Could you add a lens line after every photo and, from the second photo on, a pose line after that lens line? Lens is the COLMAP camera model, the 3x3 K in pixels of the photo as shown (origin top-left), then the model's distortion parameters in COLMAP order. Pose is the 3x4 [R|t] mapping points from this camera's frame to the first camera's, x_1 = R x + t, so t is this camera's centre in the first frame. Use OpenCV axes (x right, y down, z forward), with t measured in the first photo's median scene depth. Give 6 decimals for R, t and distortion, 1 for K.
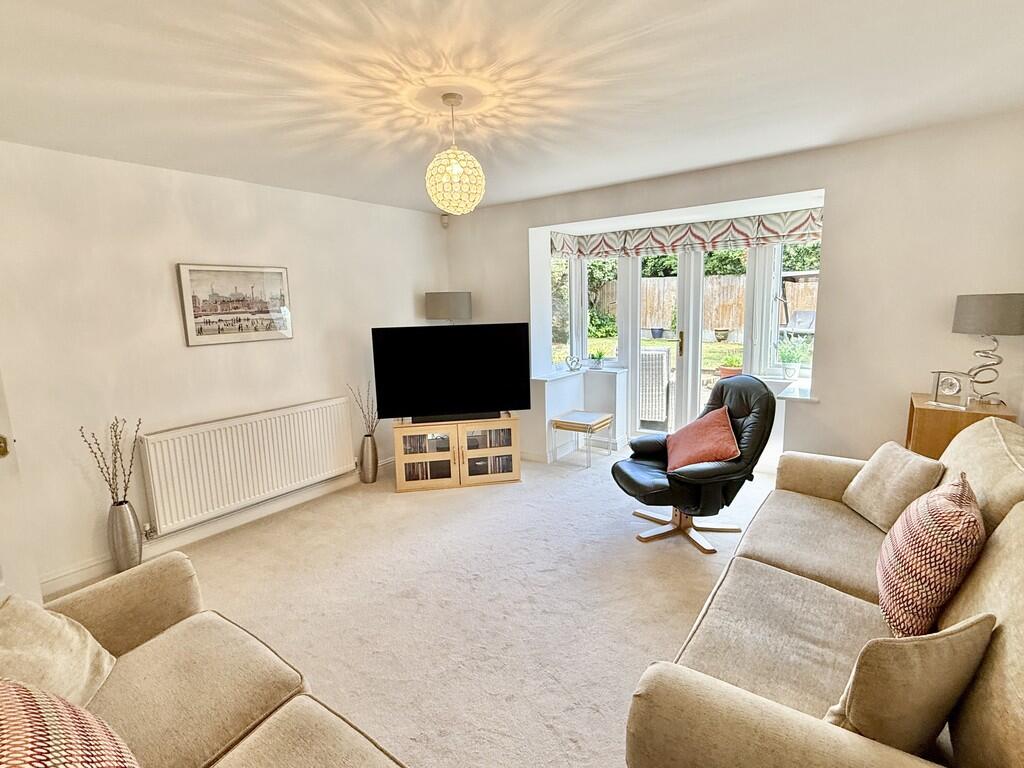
lens RADIAL K [[508.0, 0, 512.0], [0, 508.0, 384.0], [0, 0, 1]] dist [-0.002879, -0.000314]
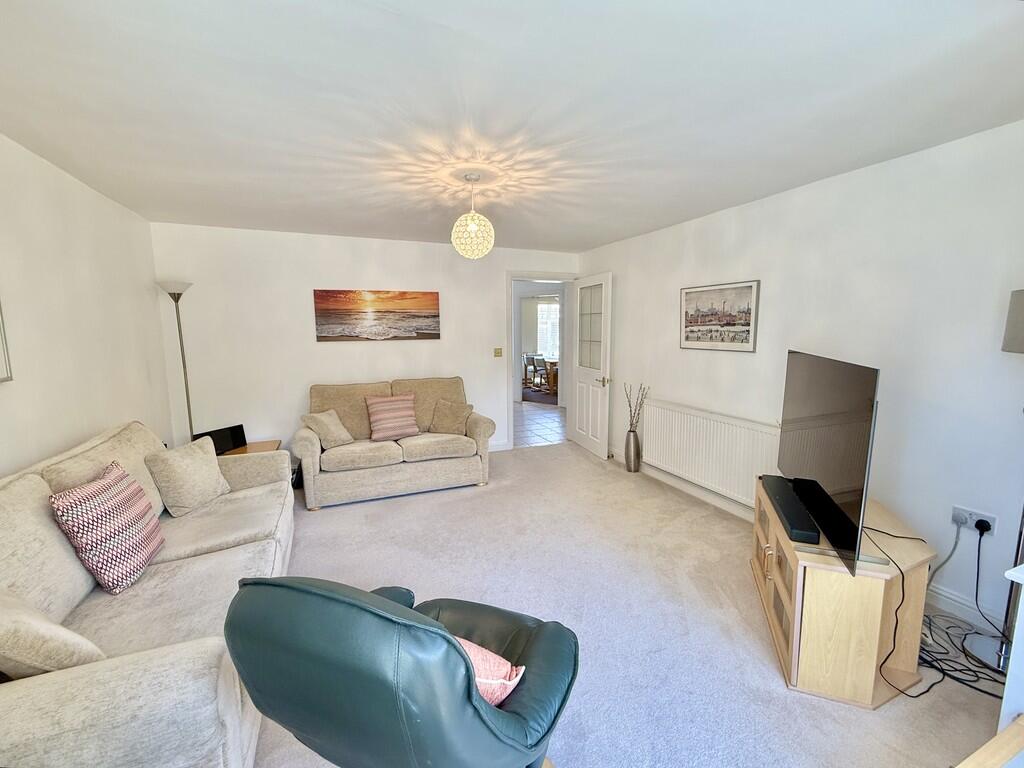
lens RADIAL K [[432.0, 0, 512.0], [0, 432.0, 384.0], [0, 0, 1]] dist [-0.000932, -0.000101]
pose [[-0.515221, 0.141171, -0.845351, 0.766546], [-0.112441, 0.966682, 0.229963, -0.250295], [0.849650, 0.213534, -0.482181, 1.504834]]
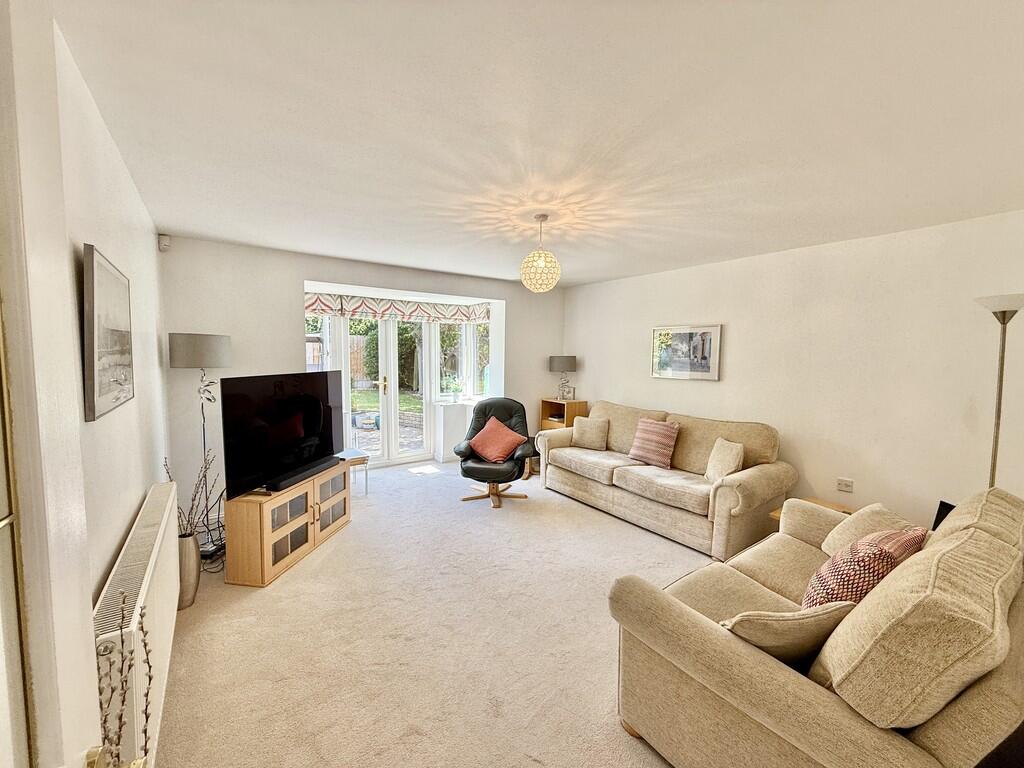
lens RADIAL K [[407.3, 0, 512.0], [0, 407.3, 384.0], [0, 0, 1]] dist [0.000802, 0.000109]
pose [[0.305523, -0.038895, 0.951390, -1.101172], [0.130536, 0.991443, -0.001387, -0.071114], [-0.943195, 0.124614, 0.307985, 0.649774]]
